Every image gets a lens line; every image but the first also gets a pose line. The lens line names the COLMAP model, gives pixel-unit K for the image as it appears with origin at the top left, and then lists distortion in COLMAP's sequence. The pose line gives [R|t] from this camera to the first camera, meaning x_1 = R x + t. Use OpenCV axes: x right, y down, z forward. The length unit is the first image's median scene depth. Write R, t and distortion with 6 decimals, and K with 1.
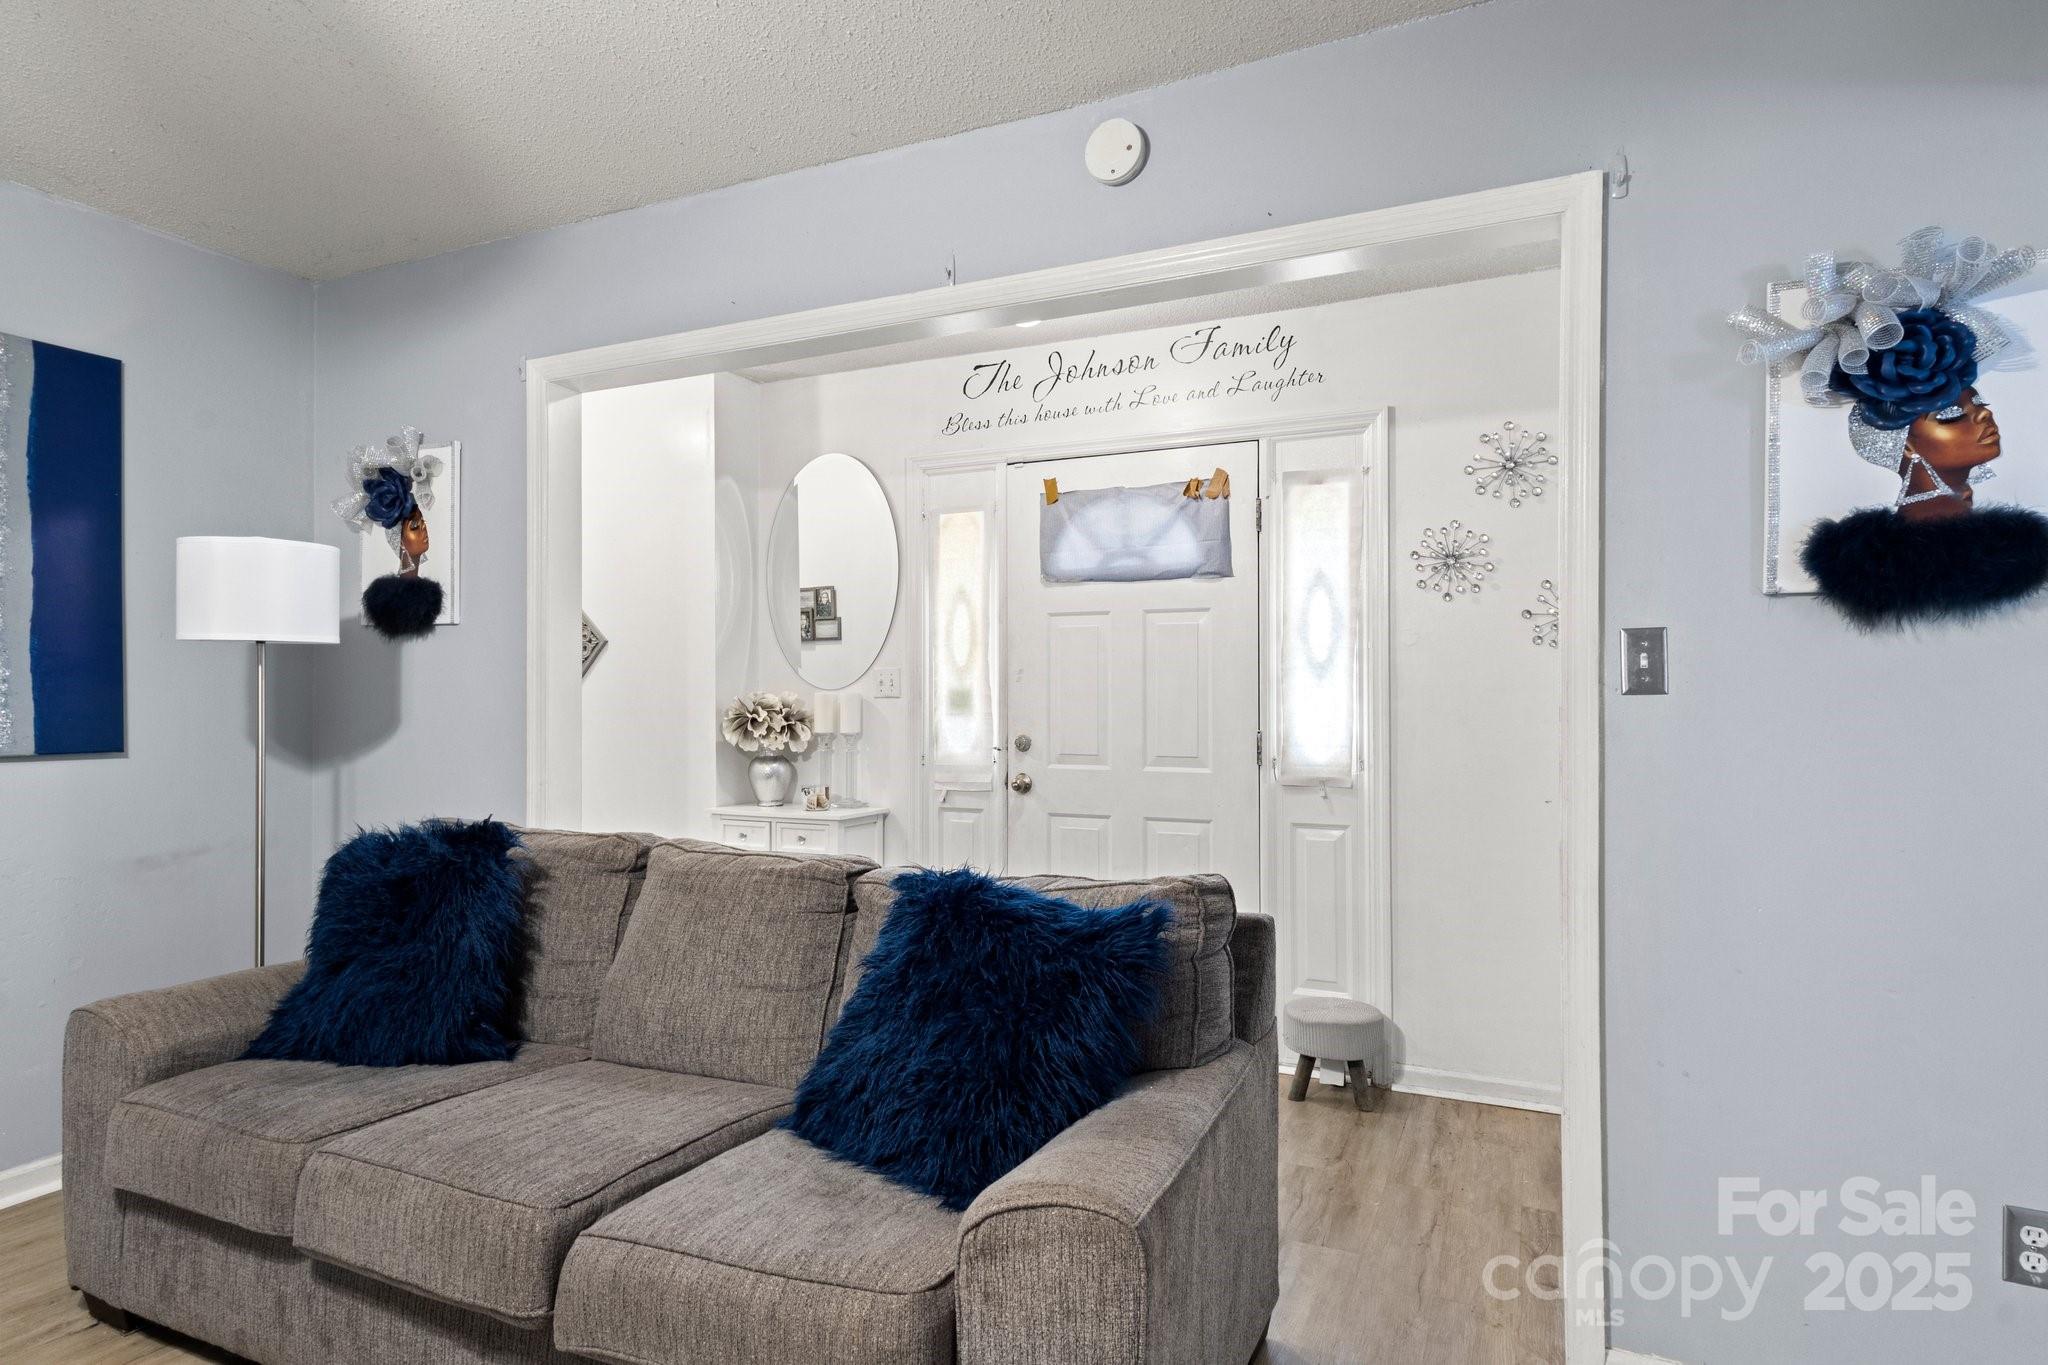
lens RADIAL K [[1106.7, 0, 1039.7], [0, 1106.7, 683.3], [0, 0, 1]] dist [-0.002714, 0.000502]
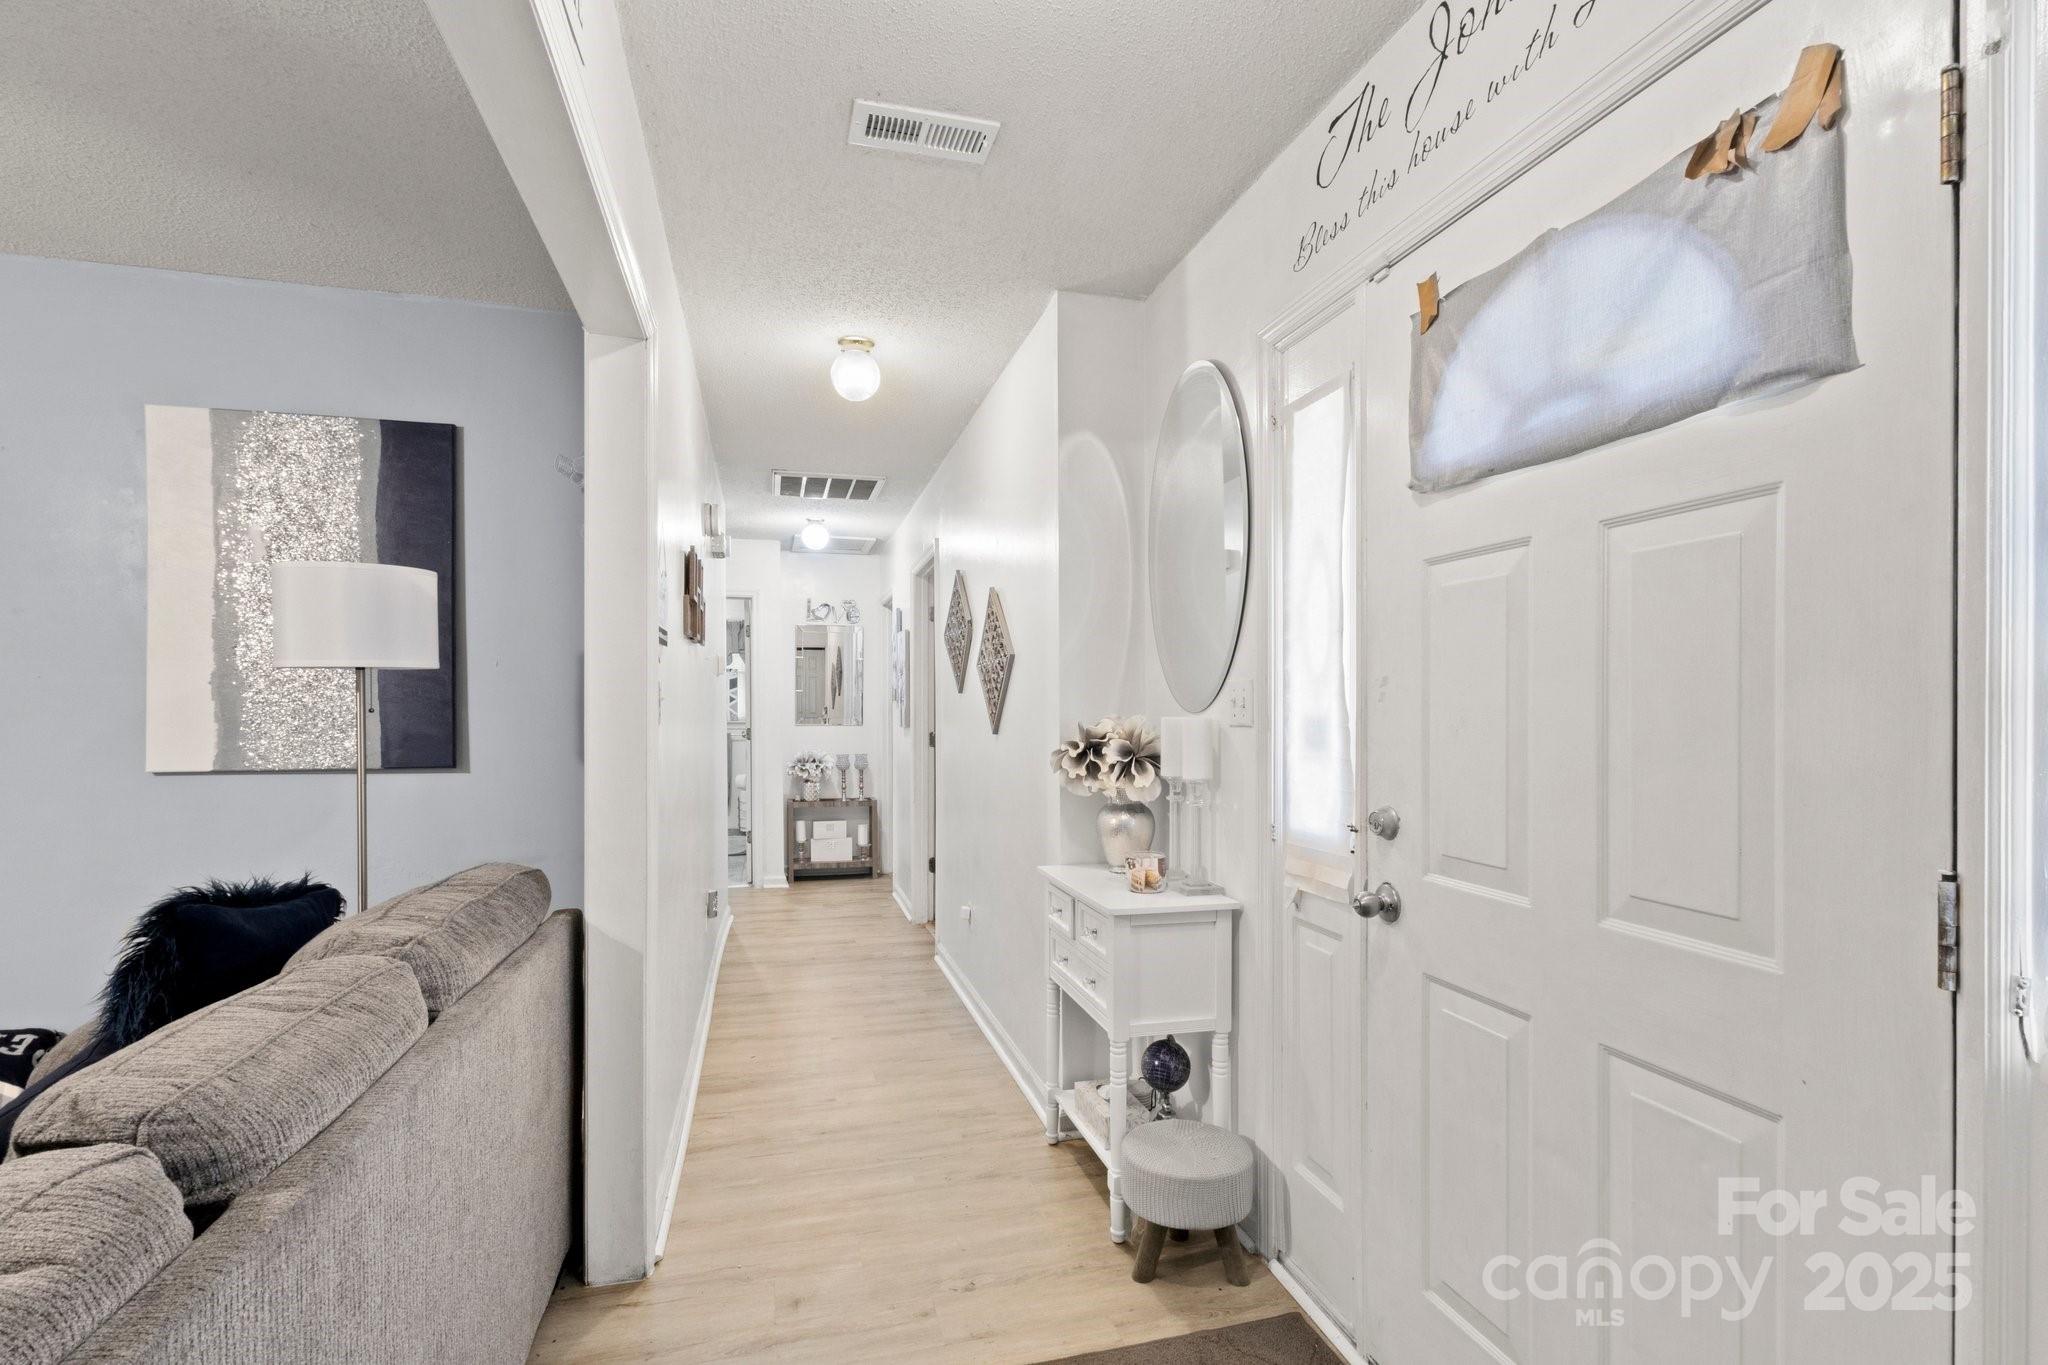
lens RADIAL K [[959.6, 0, 1013.7], [0, 959.6, 703.4], [0, 0, 1]] dist [0.008850, -0.001668]
pose [[0.623471, -0.000246, -0.781846, 0.231893], [0.004443, 0.999985, 0.003229, -0.002916], [0.781834, -0.005486, 0.623463, 0.621363]]
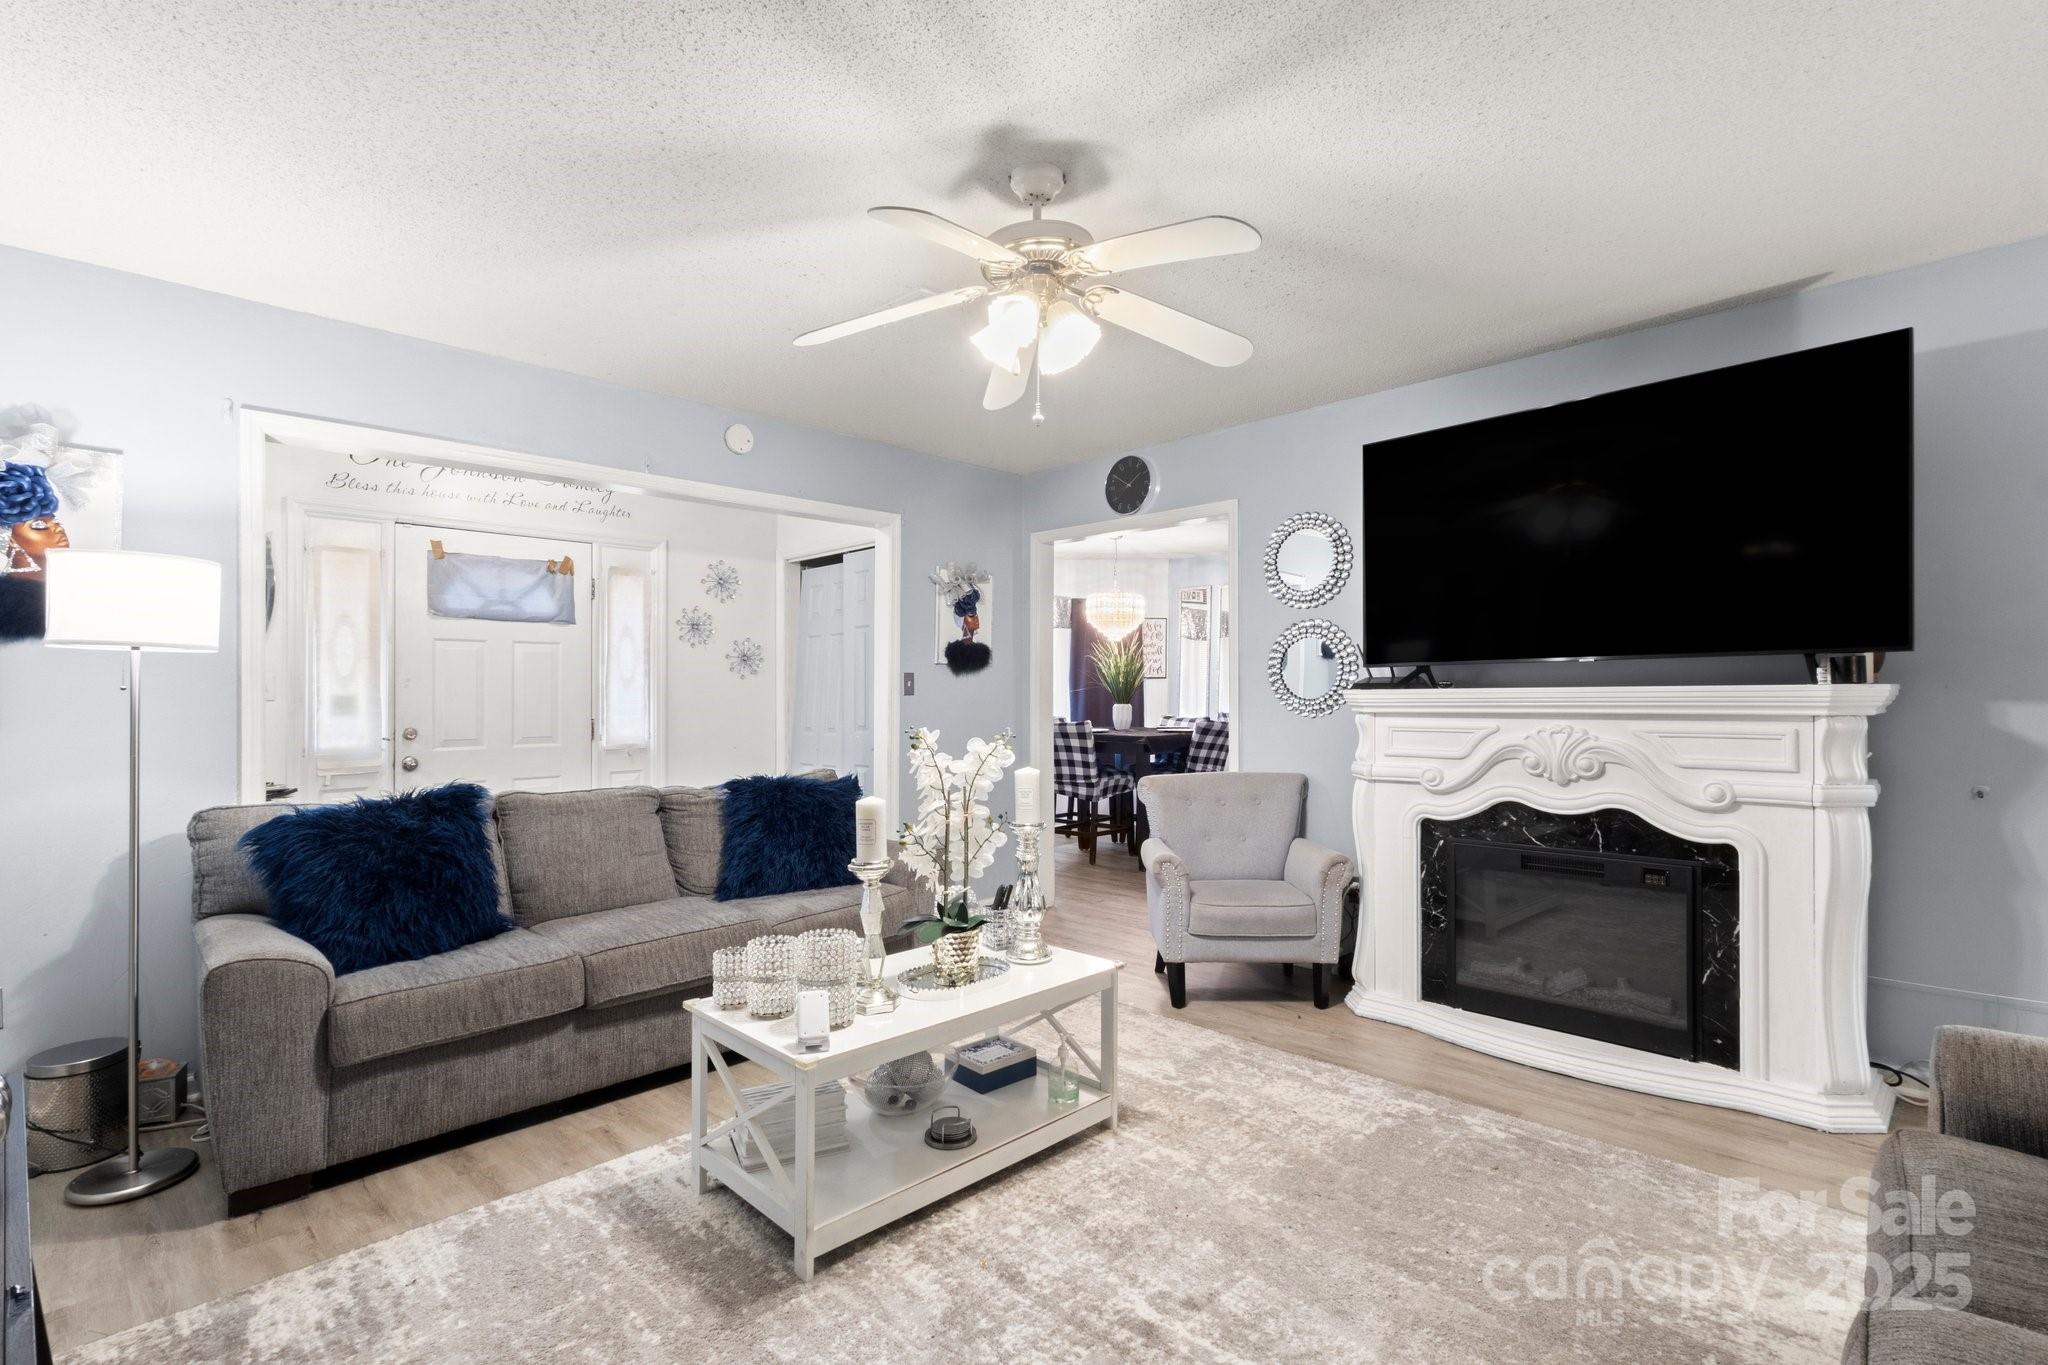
lens RADIAL K [[959.6, 0, 1006.3], [0, 959.6, 681.9], [0, 0, 1]] dist [0.008850, -0.001668]
pose [[0.348144, 0.005535, 0.937425, -0.895565], [-0.003132, 0.999984, -0.004741, -0.006442], [-0.937436, -0.001286, 0.348156, -0.081813]]
